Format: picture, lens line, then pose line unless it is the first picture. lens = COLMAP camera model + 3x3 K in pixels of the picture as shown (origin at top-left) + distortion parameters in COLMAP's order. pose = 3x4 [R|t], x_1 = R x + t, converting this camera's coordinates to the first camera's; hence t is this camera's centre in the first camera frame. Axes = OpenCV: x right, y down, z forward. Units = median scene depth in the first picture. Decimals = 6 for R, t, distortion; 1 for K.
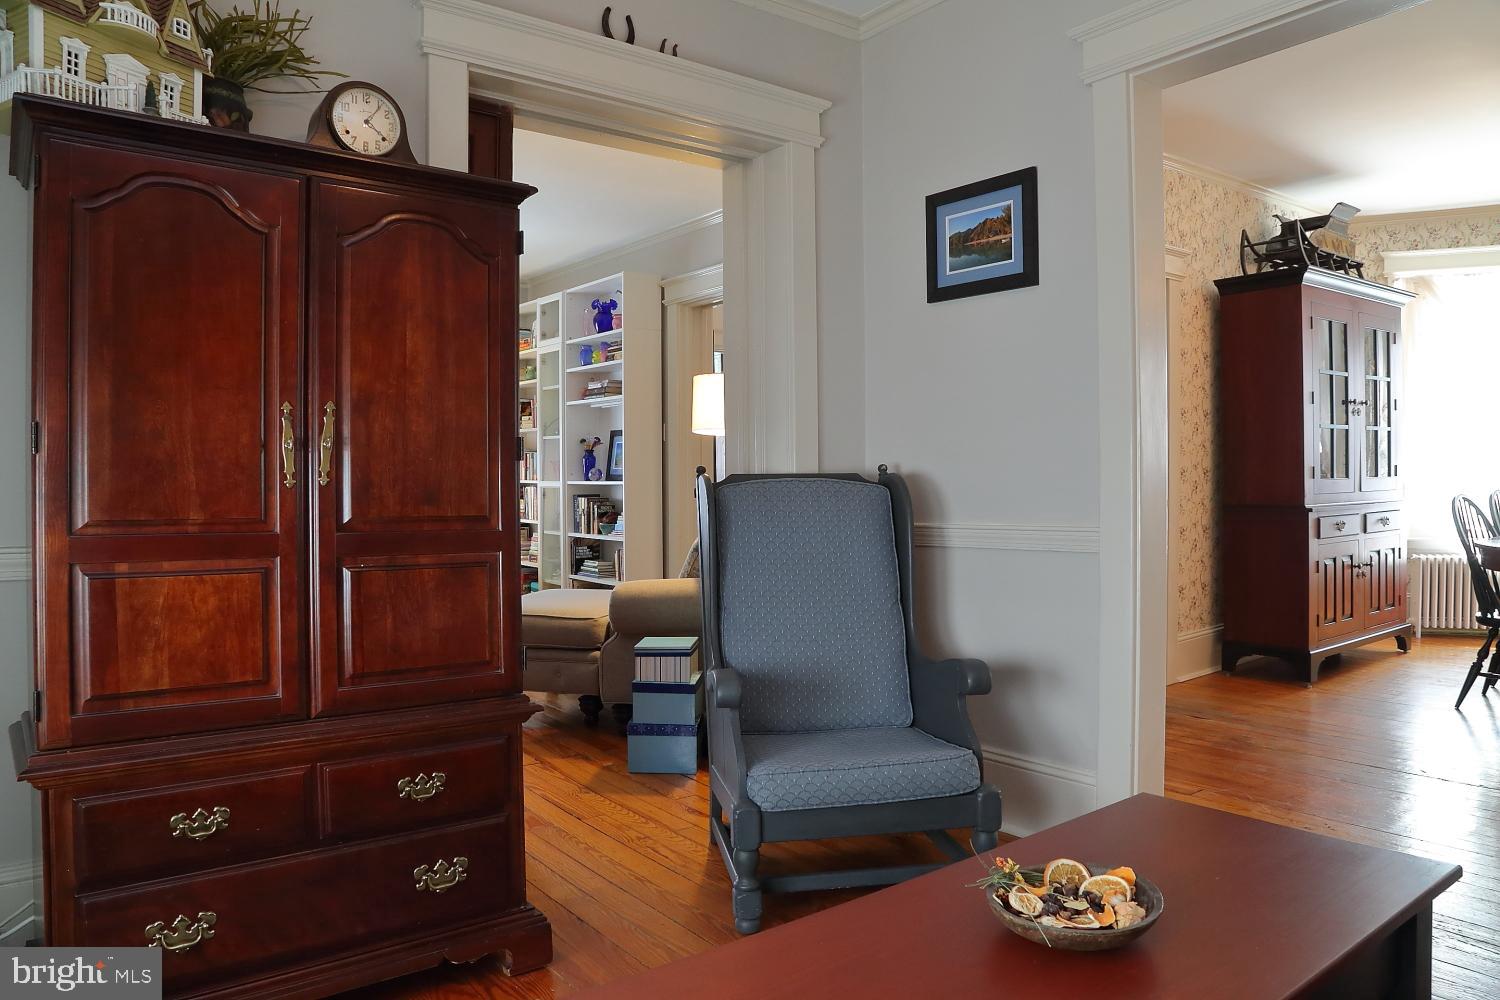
lens RADIAL K [[1033.7, 0, 750.0], [0, 1033.7, 500.0], [0, 0, 1]] dist [-0.109392, 0.066660]
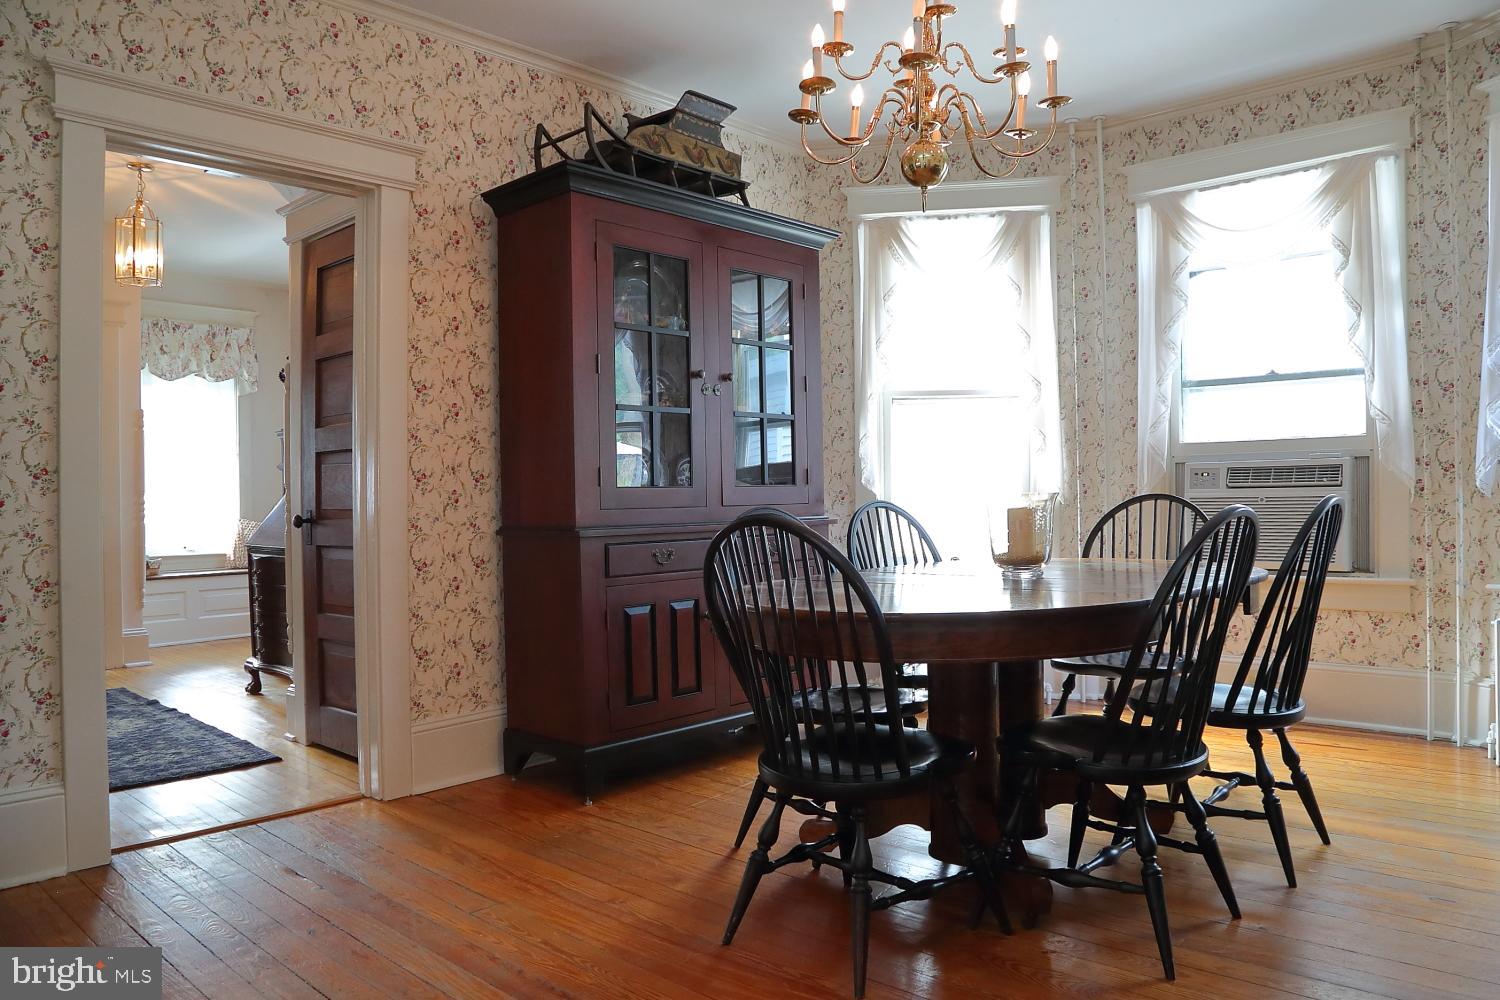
lens RADIAL K [[1033.7, 0, 750.0], [0, 1033.7, 500.0], [0, 0, 1]] dist [-0.109392, 0.066660]
pose [[0.985628, -0.007240, 0.168776, 0.511143], [0.013152, 0.999337, -0.033938, 0.011362], [-0.168419, 0.035670, 0.985070, 0.303778]]
